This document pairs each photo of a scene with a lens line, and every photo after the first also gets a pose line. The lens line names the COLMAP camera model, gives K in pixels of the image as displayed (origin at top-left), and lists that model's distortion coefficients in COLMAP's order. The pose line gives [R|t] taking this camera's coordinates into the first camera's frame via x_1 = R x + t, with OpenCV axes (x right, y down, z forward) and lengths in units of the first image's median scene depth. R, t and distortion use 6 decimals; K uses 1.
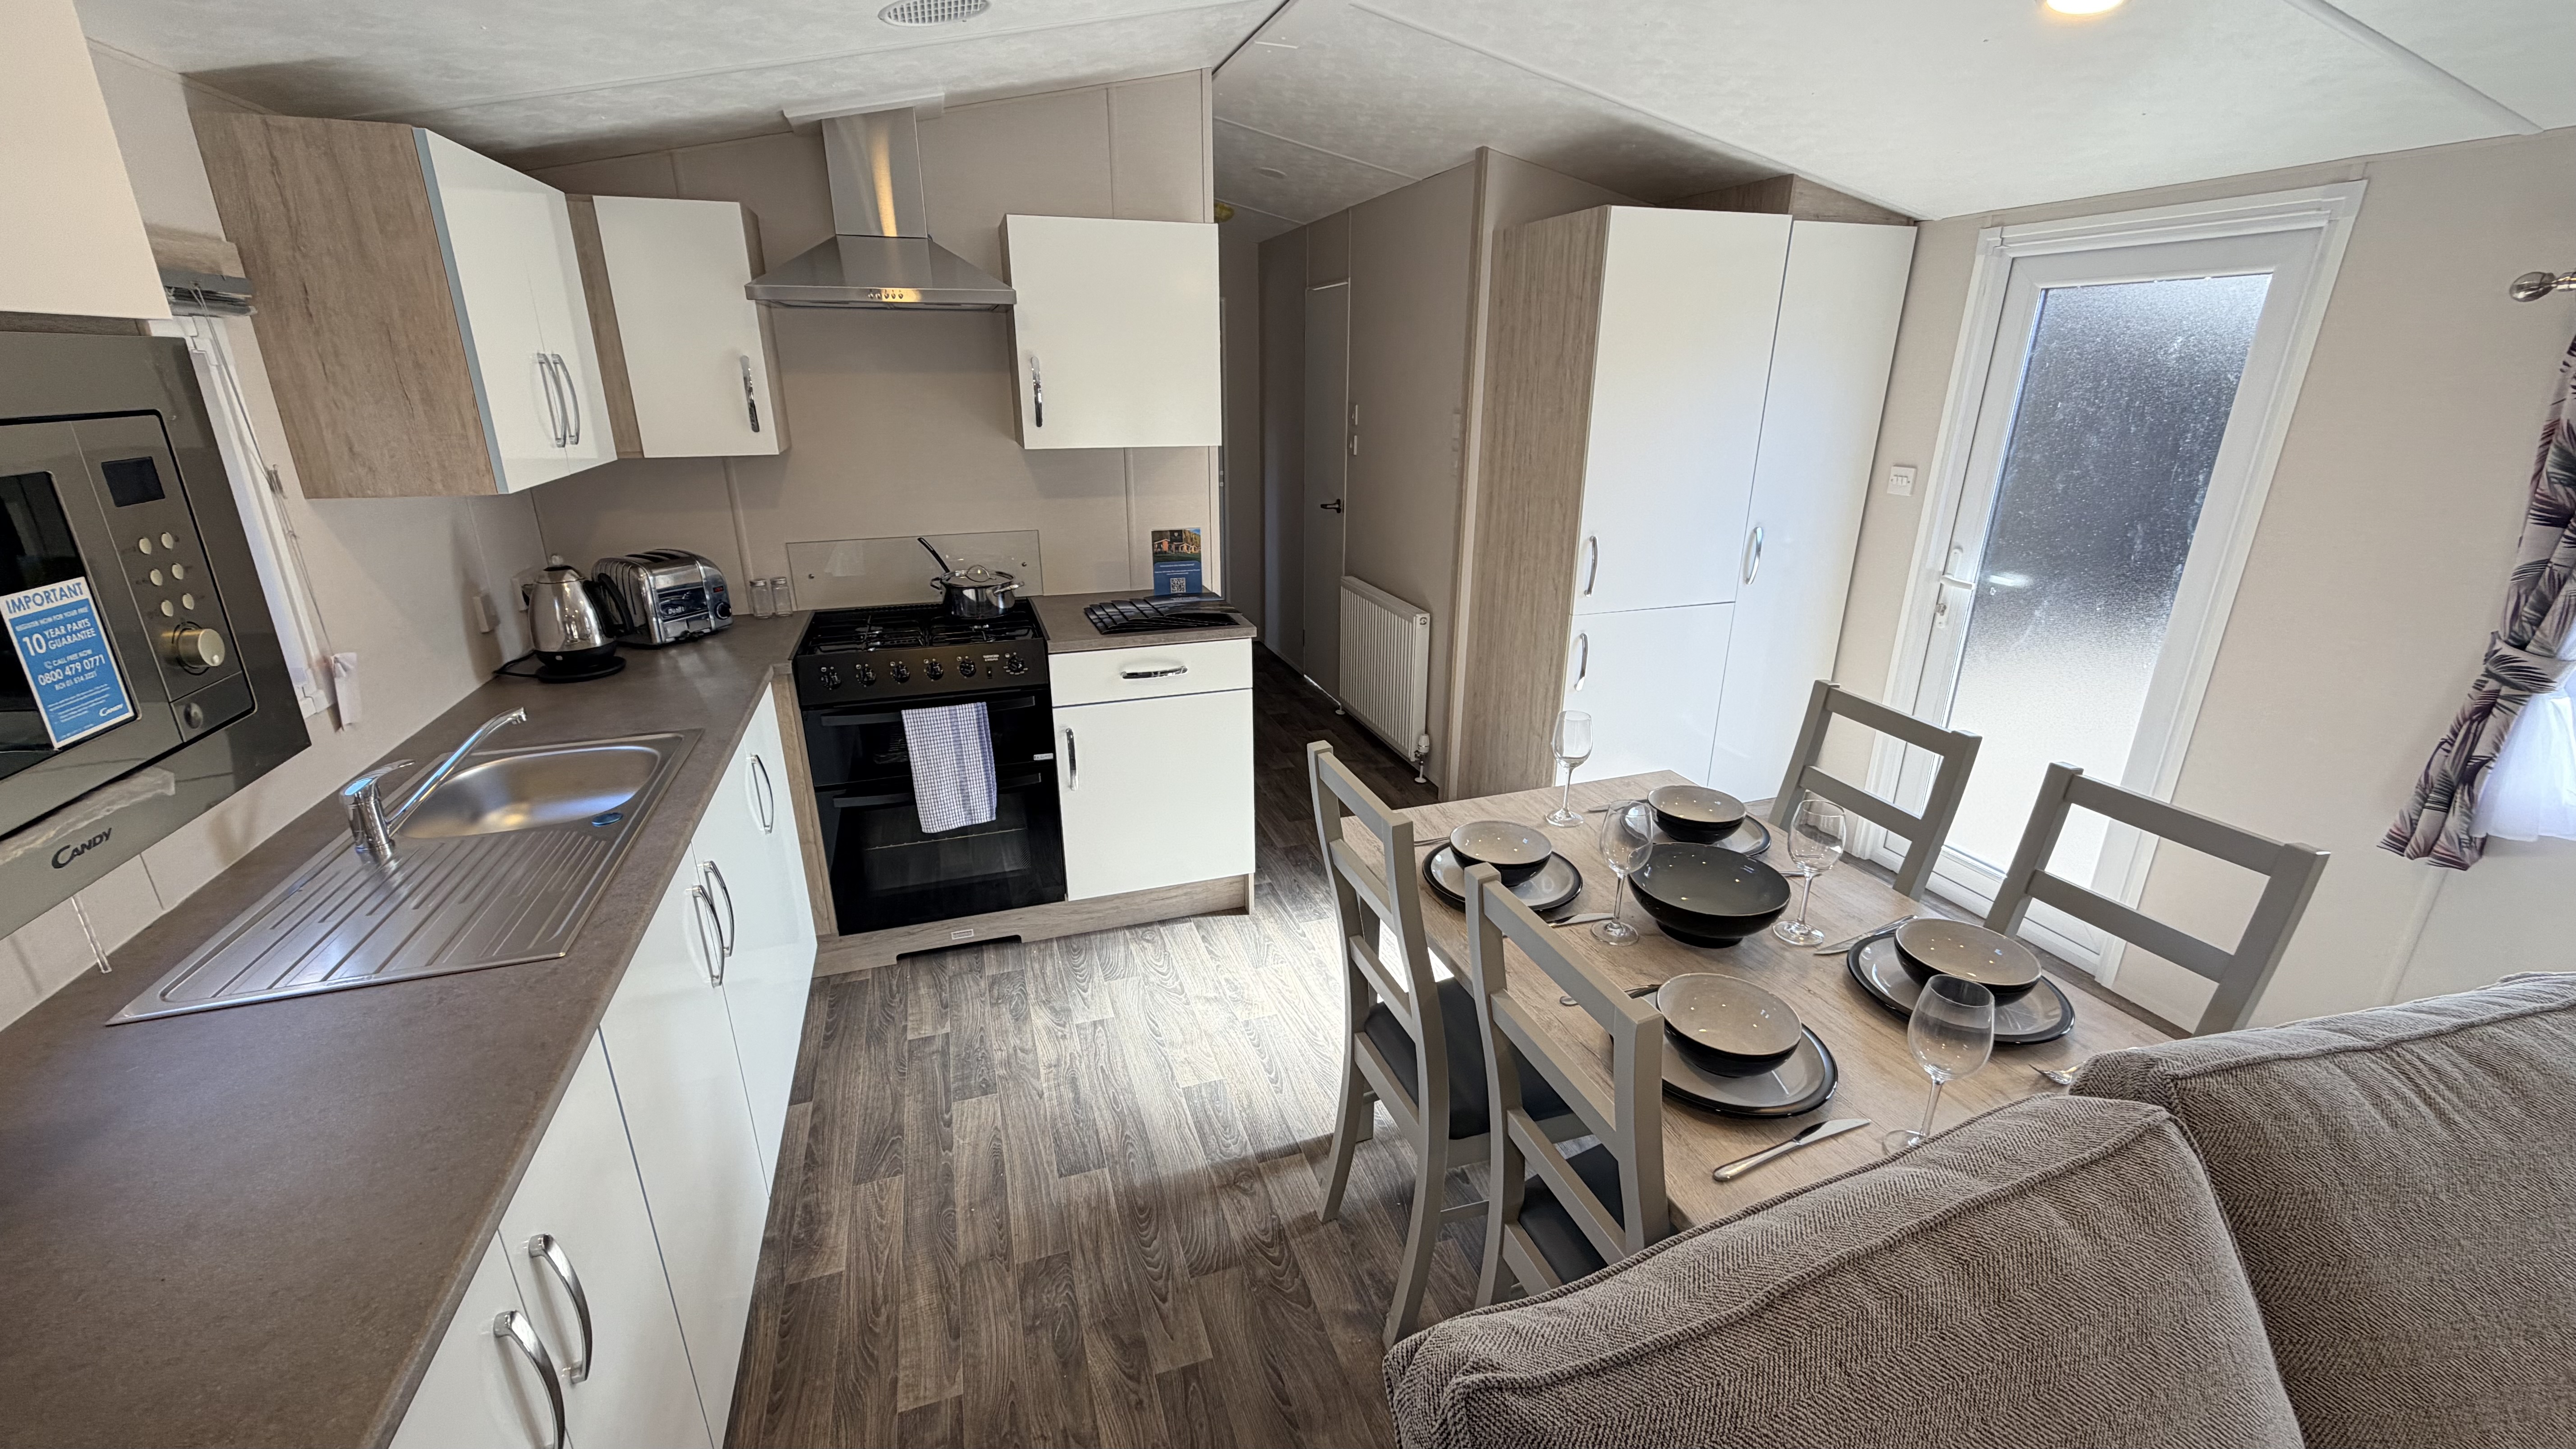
lens RADIAL K [[1033.9, 0, 1288.0], [0, 1033.9, 724.5], [0, 0, 1]] dist [-0.000259, -0.000016]
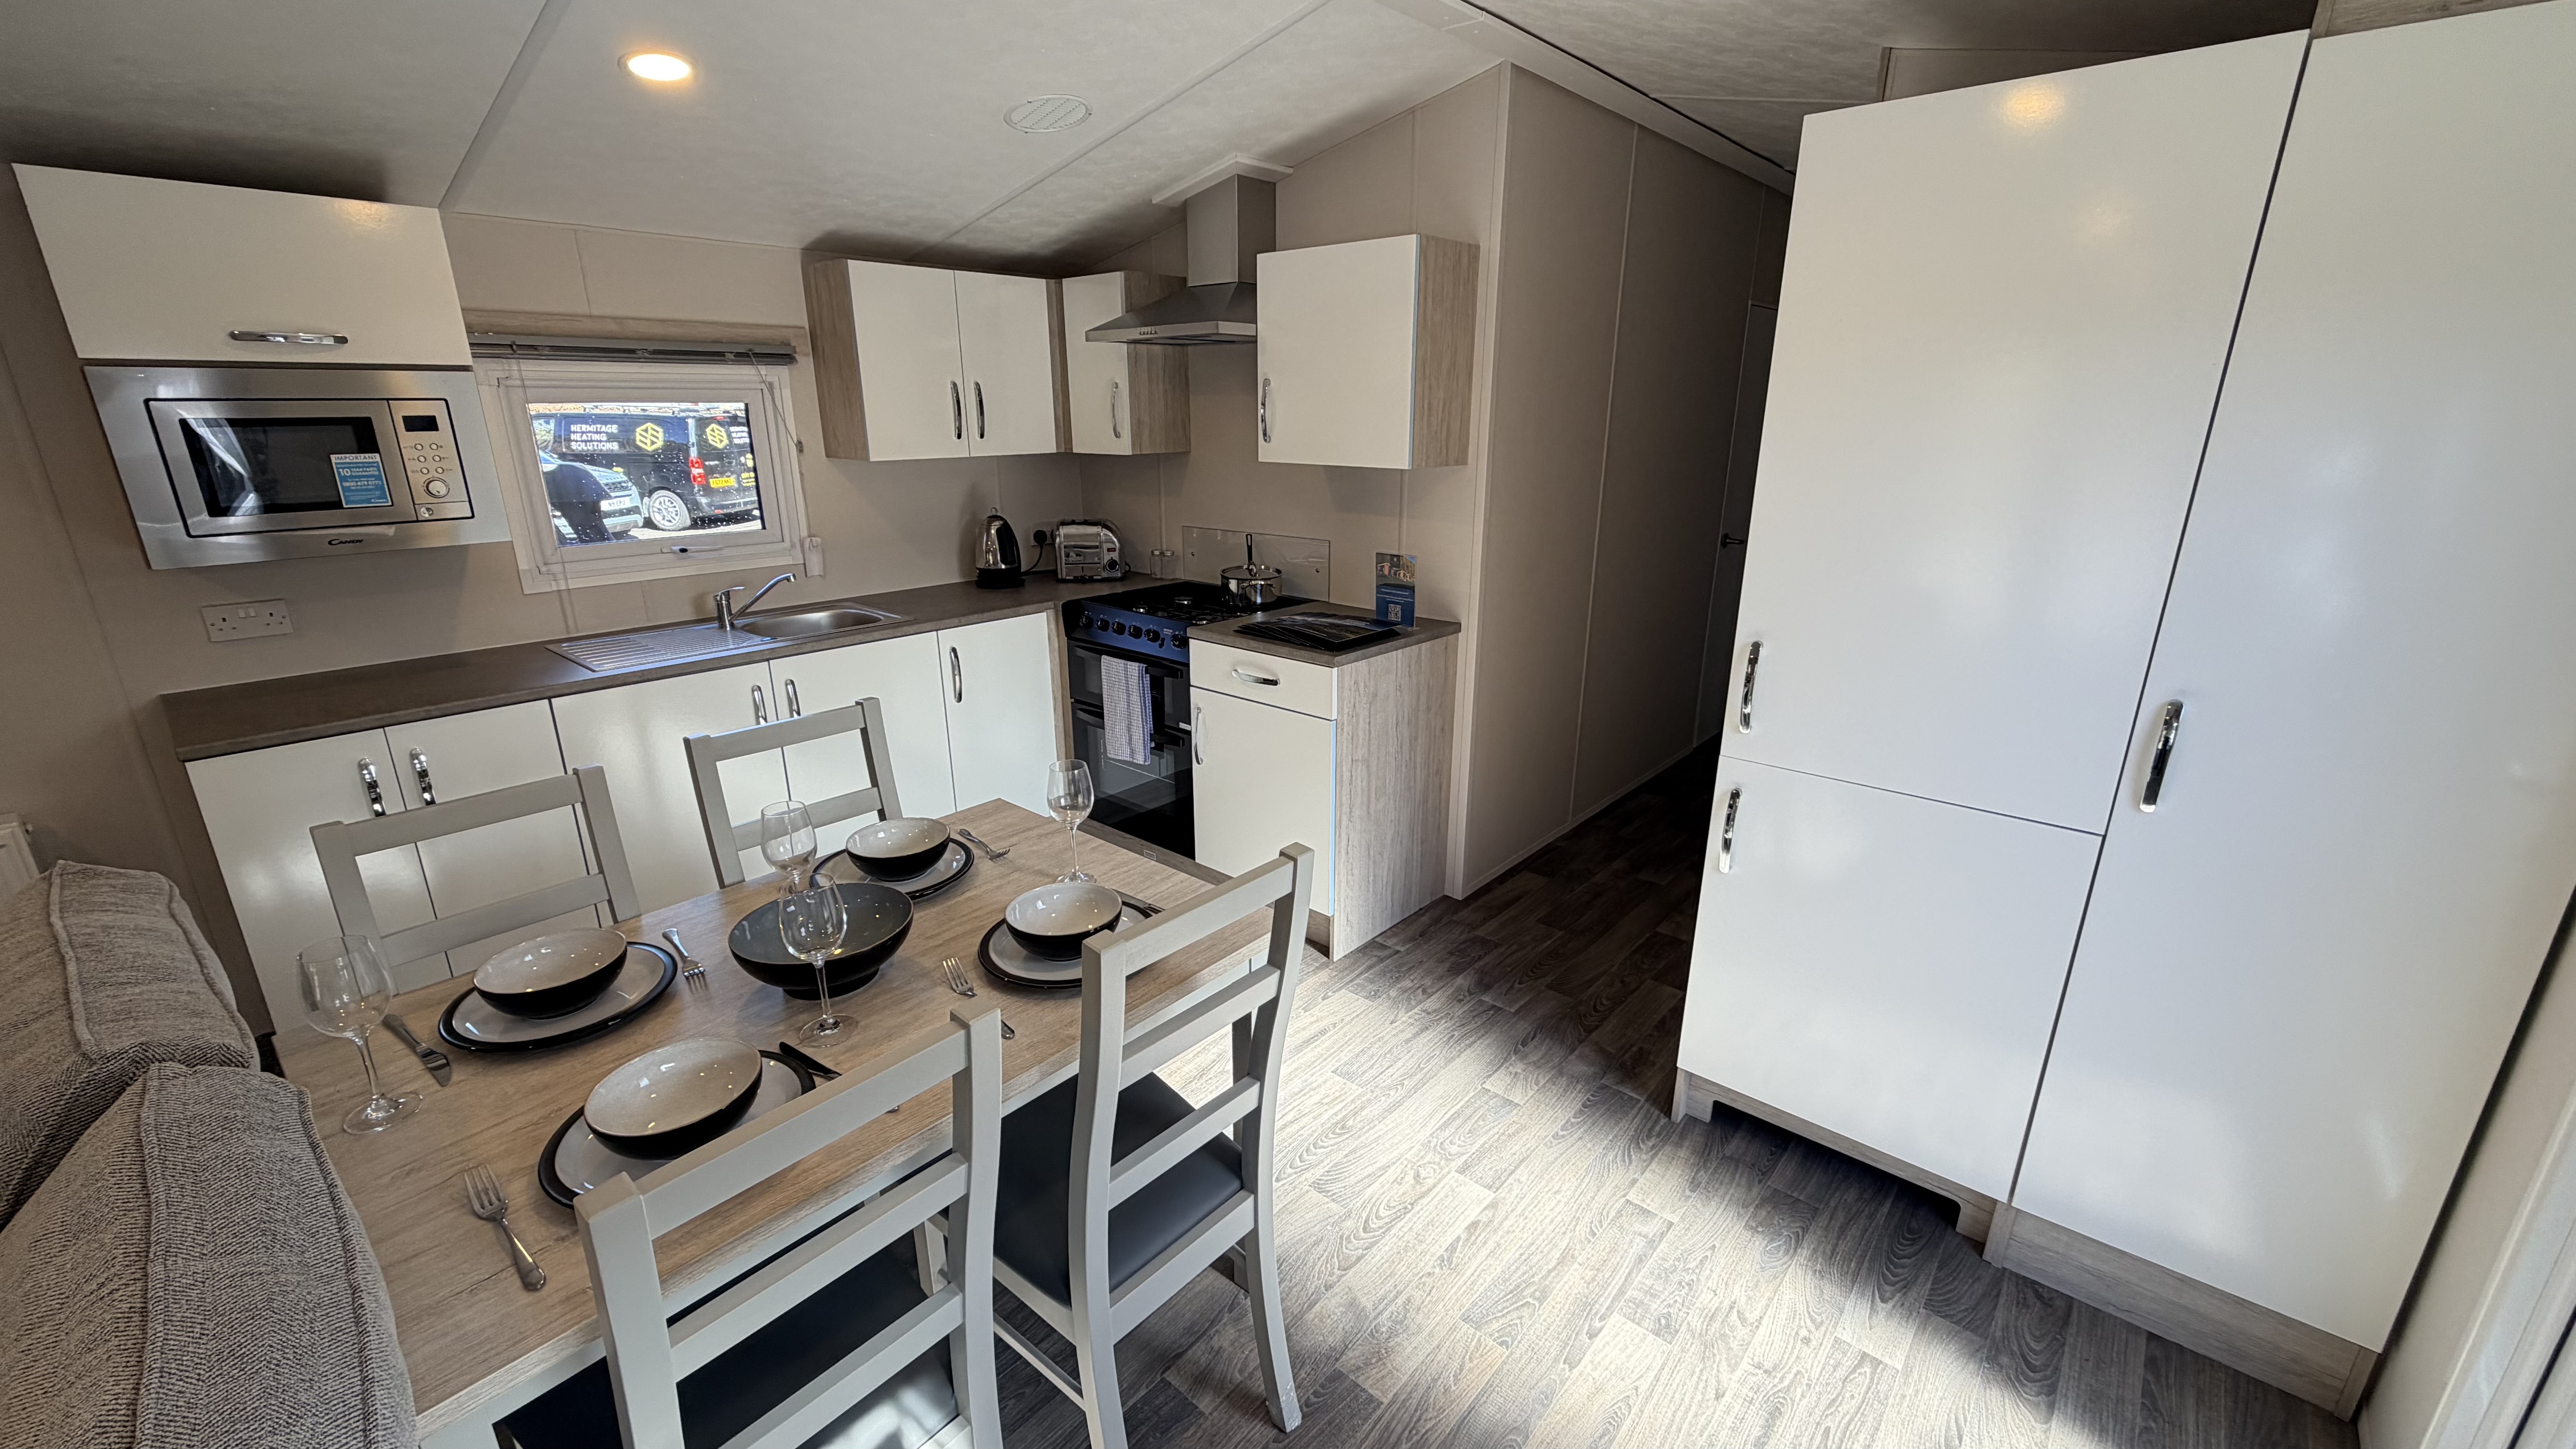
lens RADIAL K [[1033.9, 0, 1288.0], [0, 1033.9, 724.5], [0, 0, 1]] dist [-0.000259, -0.000016]
pose [[0.517692, 0.255192, -0.816623, 0.786404], [-0.281189, 0.952208, 0.119304, -0.144967], [0.808040, 0.167863, 0.564707, 0.465151]]
